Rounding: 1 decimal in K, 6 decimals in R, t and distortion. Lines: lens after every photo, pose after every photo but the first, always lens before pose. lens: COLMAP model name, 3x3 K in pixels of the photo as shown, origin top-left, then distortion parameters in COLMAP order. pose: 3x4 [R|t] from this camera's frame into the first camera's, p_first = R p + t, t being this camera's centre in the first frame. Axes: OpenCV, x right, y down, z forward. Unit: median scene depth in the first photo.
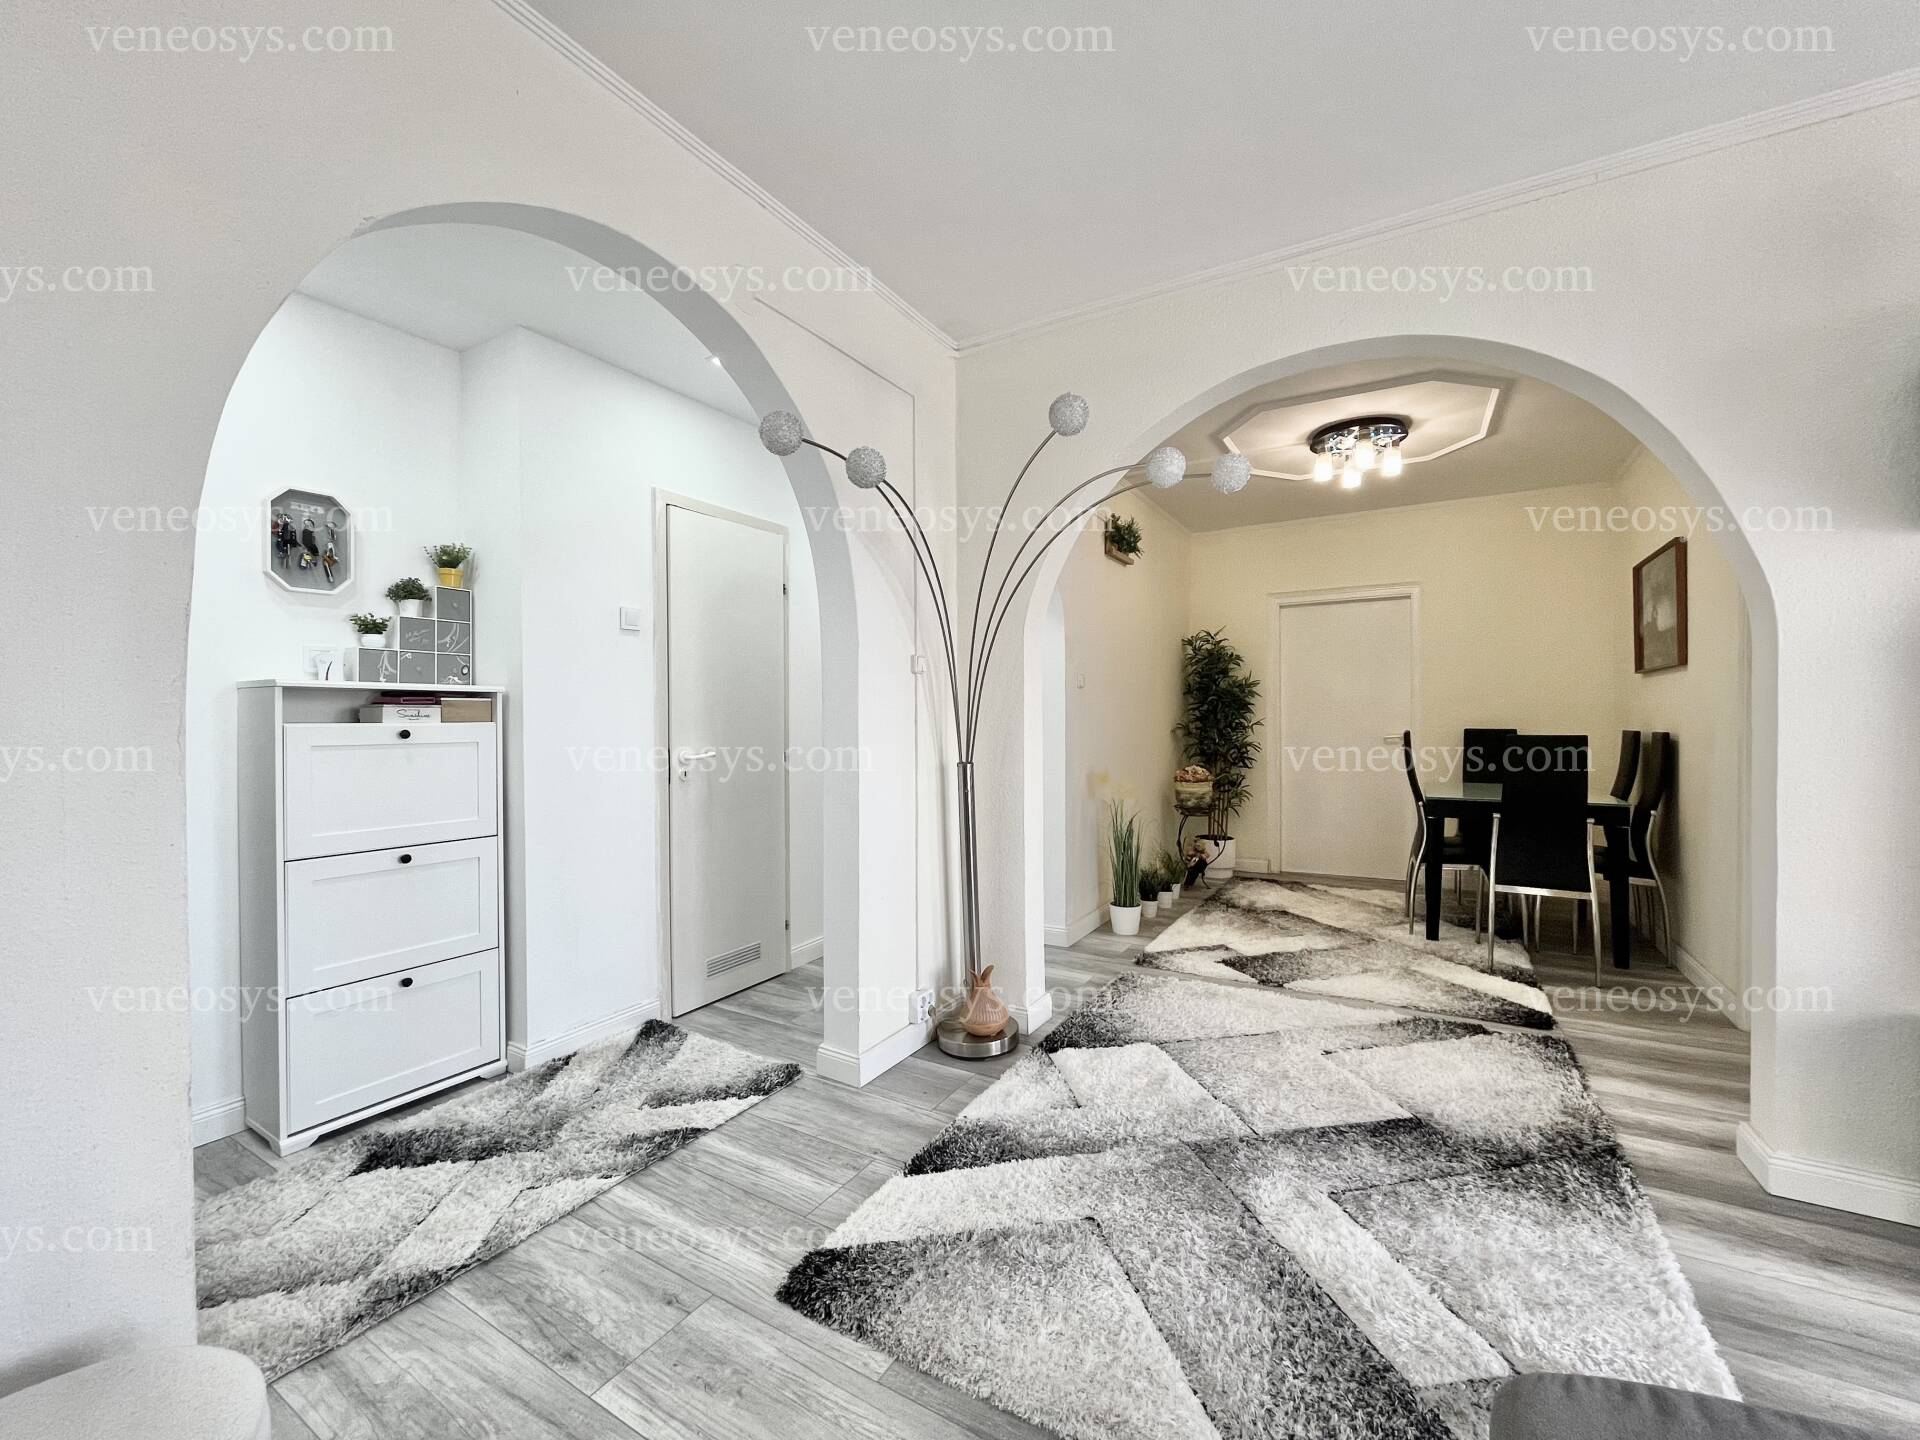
lens RADIAL K [[776.7, 0, 953.0], [0, 776.7, 722.9], [0, 0, 1]] dist [-0.003397, -0.000006]
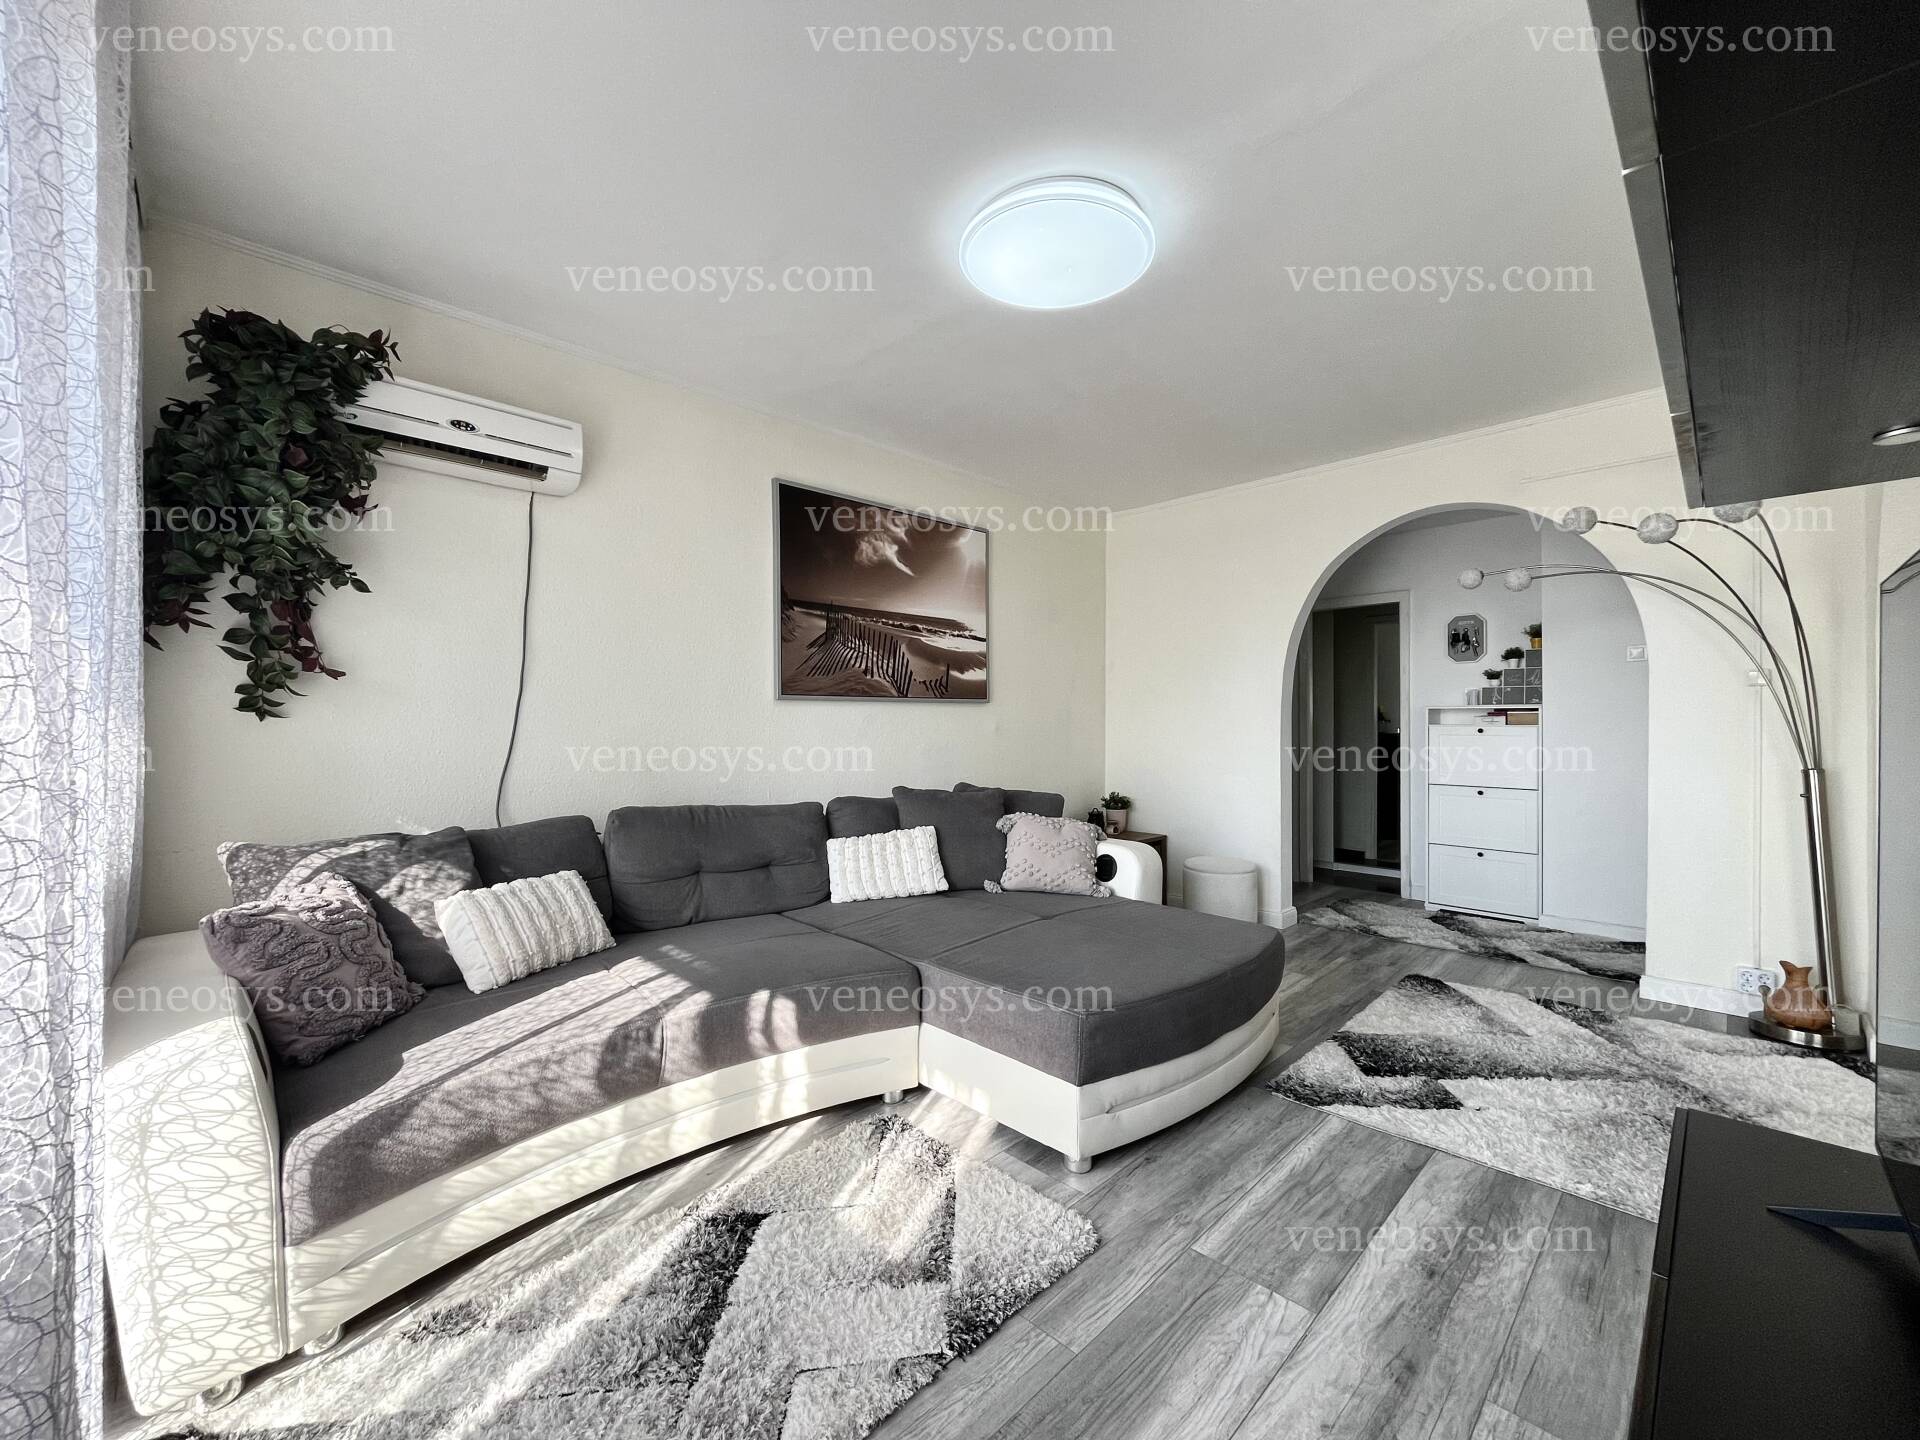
lens RADIAL K [[776.7, 0, 954.2], [0, 776.7, 718.6], [0, 0, 1]] dist [-0.003397, -0.000006]
pose [[-0.252474, 0.002786, -0.967600, 1.368690], [-0.006167, 0.999971, 0.004489, -0.014648], [0.967584, 0.007100, -0.252450, 0.163189]]
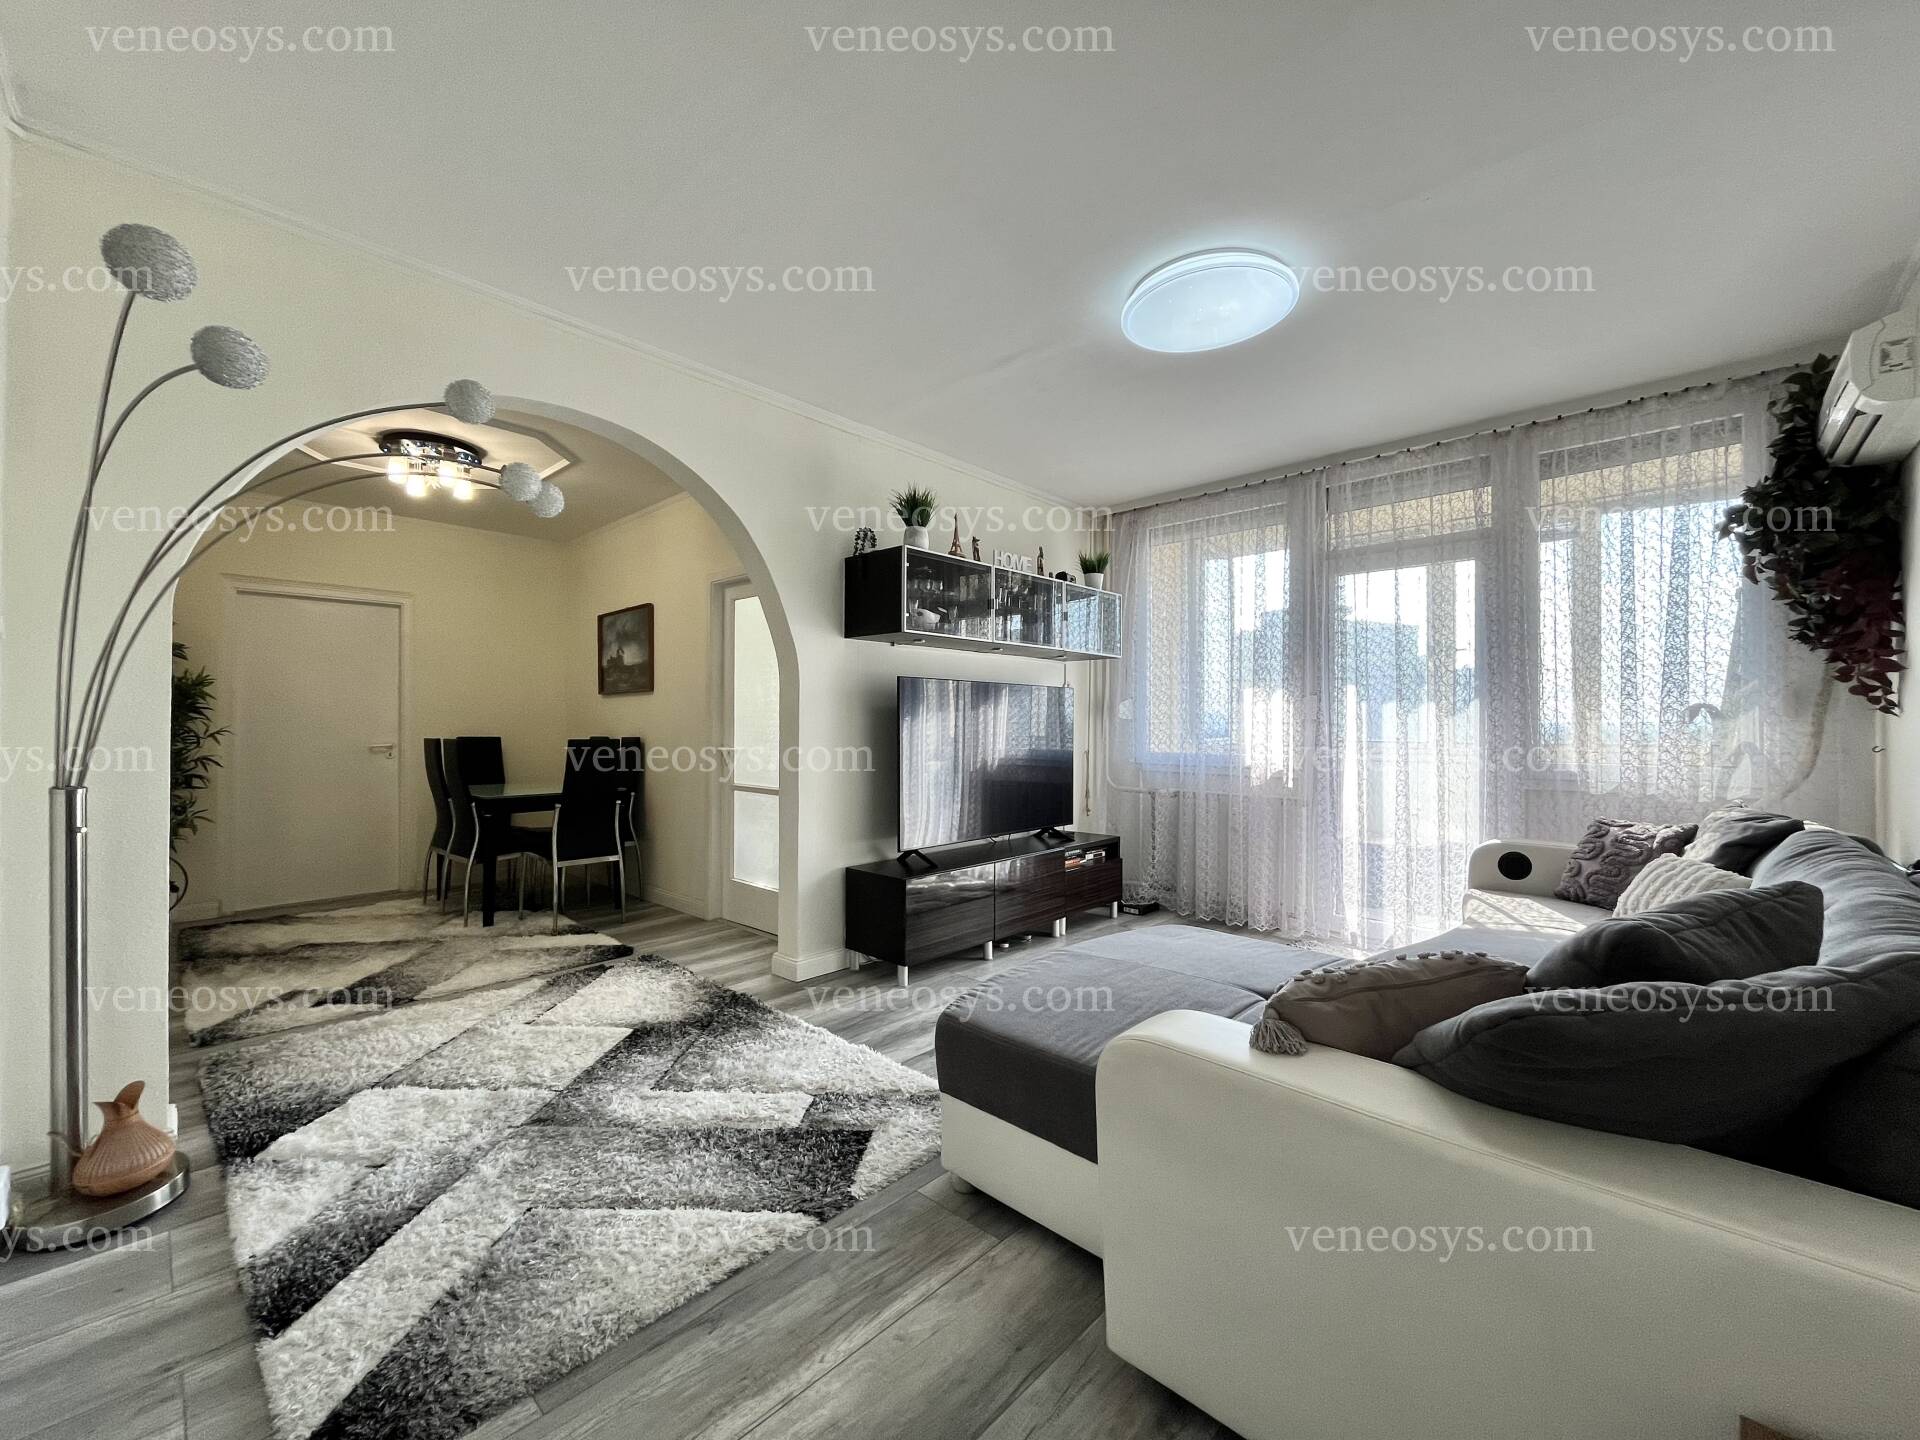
lens RADIAL K [[776.7, 0, 957.4], [0, 776.7, 723.7], [0, 0, 1]] dist [-0.003397, -0.000006]
pose [[0.214930, 0.010663, 0.976571, -0.474022], [0.004931, 0.999916, -0.012003, 0.010729], [-0.976617, 0.007395, 0.214859, 0.153739]]
